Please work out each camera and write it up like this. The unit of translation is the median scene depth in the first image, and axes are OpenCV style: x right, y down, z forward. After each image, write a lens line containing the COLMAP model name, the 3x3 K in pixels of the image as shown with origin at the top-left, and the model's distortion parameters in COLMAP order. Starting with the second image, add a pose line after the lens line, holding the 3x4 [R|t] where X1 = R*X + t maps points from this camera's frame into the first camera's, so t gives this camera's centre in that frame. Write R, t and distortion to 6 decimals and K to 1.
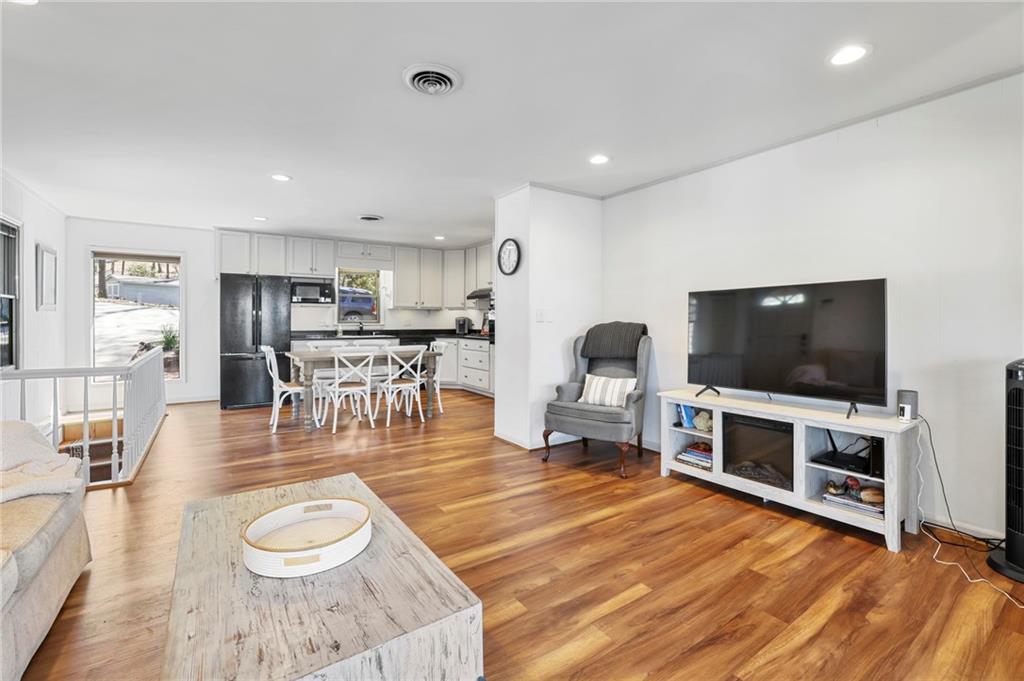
lens RADIAL K [[441.5, 0, 506.5], [0, 441.5, 327.4], [0, 0, 1]] dist [-0.038611, 0.006427]
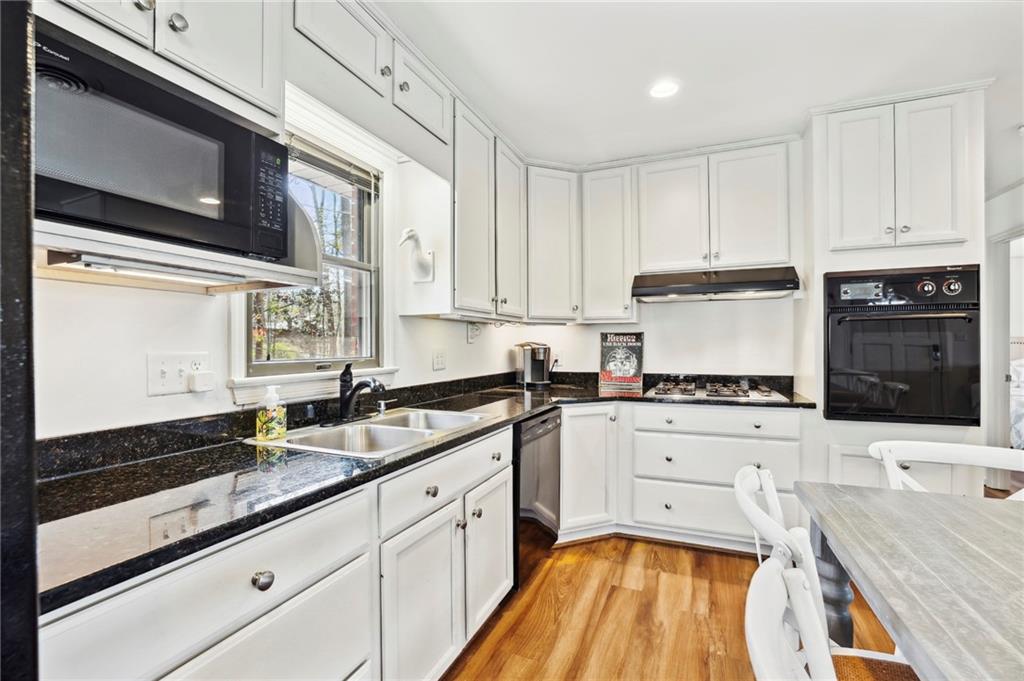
lens RADIAL K [[454.5, 0, 508.9], [0, 454.5, 347.4], [0, 0, 1]] dist [-0.024165, 0.005509]
pose [[0.830144, -0.007774, 0.557494, -0.464183], [0.015527, 0.999837, -0.009178, -0.020921], [-0.557332, 0.016275, 0.830130, 0.875301]]
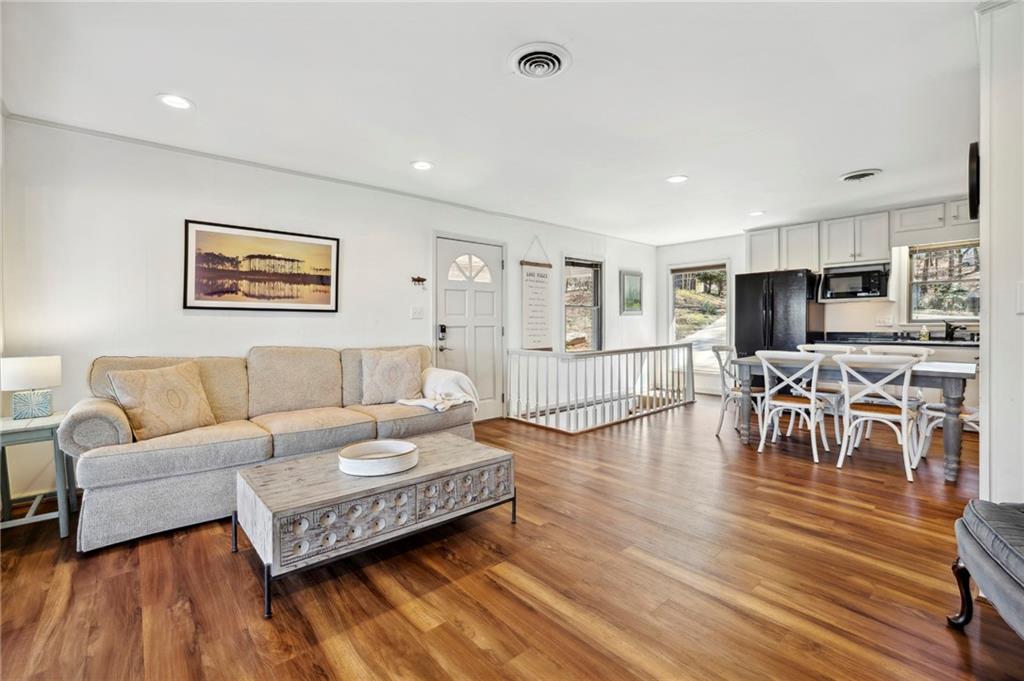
lens RADIAL K [[441.5, 0, 513.0], [0, 441.5, 329.8], [0, 0, 1]] dist [-0.038611, 0.006427]
pose [[0.129719, 0.008359, -0.991516, 0.277149], [-0.006244, 0.999952, 0.007613, 0.001370], [0.991531, 0.005203, 0.129765, 0.302849]]
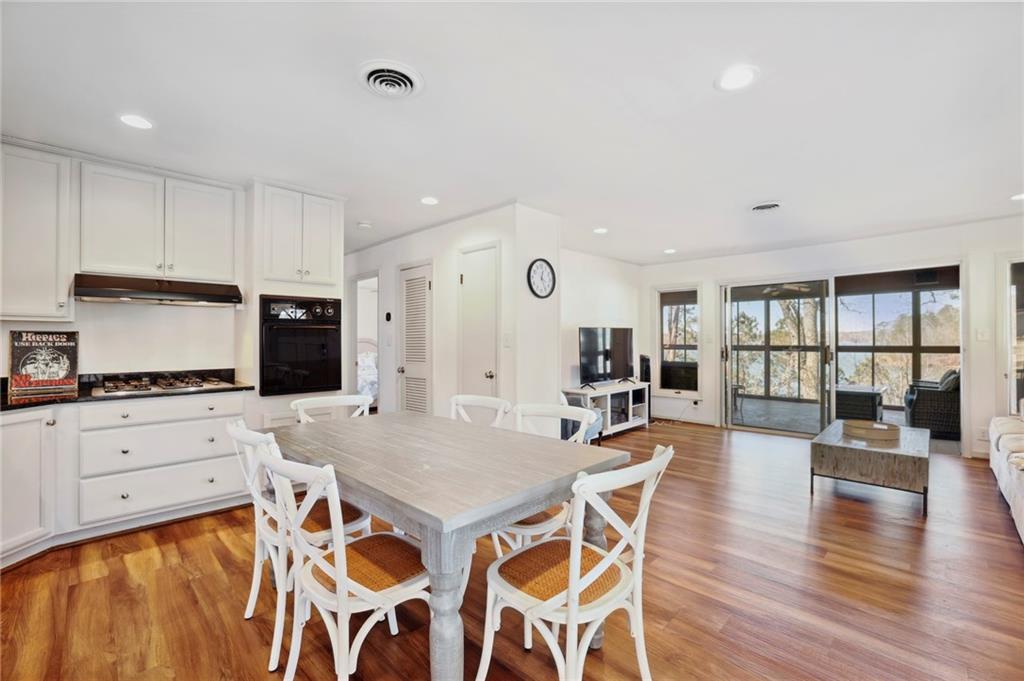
lens RADIAL K [[441.5, 0, 520.2], [0, 441.5, 341.1], [0, 0, 1]] dist [-0.038611, 0.006427]
pose [[-0.212062, 0.001109, 0.977256, -0.605358], [0.020224, 0.999790, 0.003254, -0.022006], [-0.977047, 0.020454, -0.212040, 0.847479]]
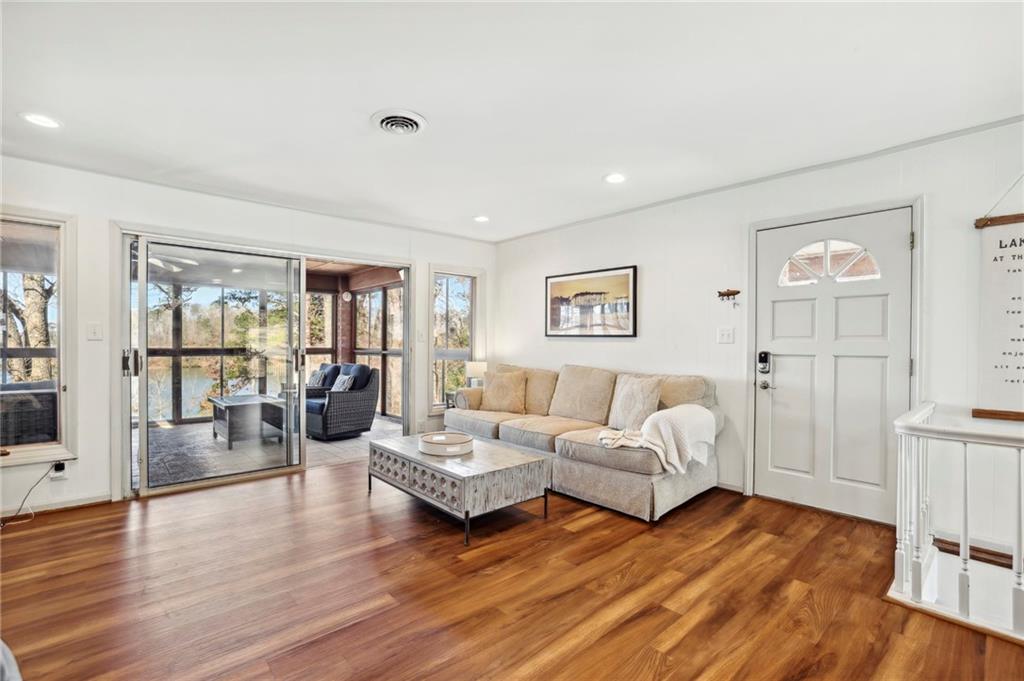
lens RADIAL K [[454.5, 0, 493.5], [0, 454.5, 351.0], [0, 0, 1]] dist [-0.024165, 0.005509]
pose [[-0.991405, -0.004854, -0.130735, -0.094523], [-0.008895, 0.999500, 0.030345, -0.015615], [0.130522, 0.031247, -0.990953, 0.787001]]
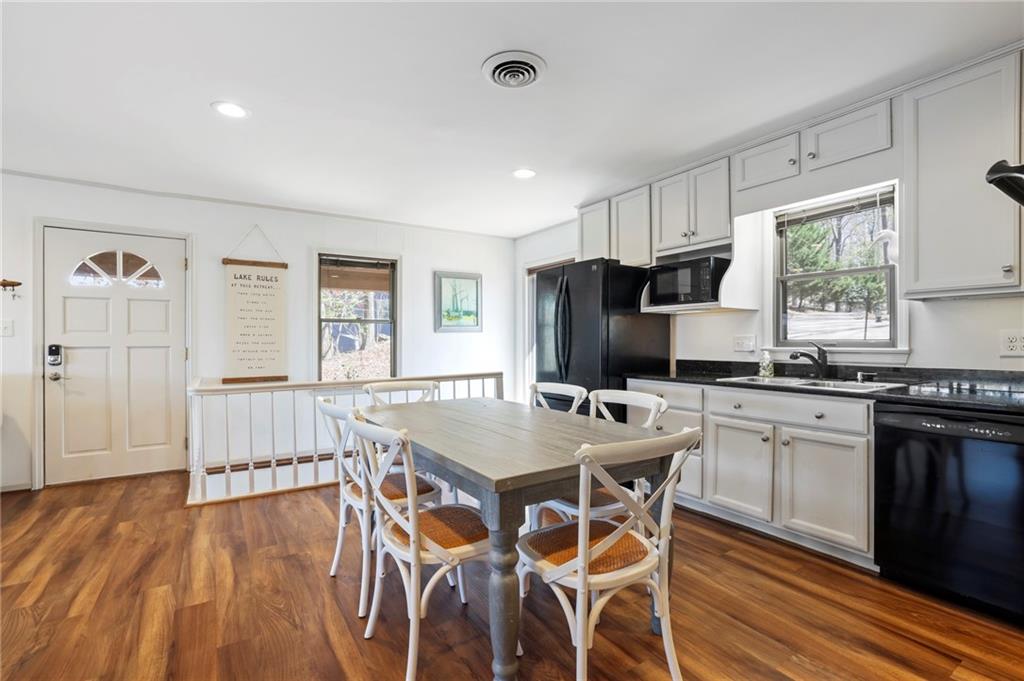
lens RADIAL K [[486.3, 0, 511.6], [0, 486.3, 338.8], [0, 0, 1]] dist [0.018796, 0.004788]
pose [[-0.032863, -0.007791, -0.999429, 0.114476], [-0.012281, 0.999897, -0.007390, -0.010753], [0.999384, 0.012031, -0.032956, 0.882848]]
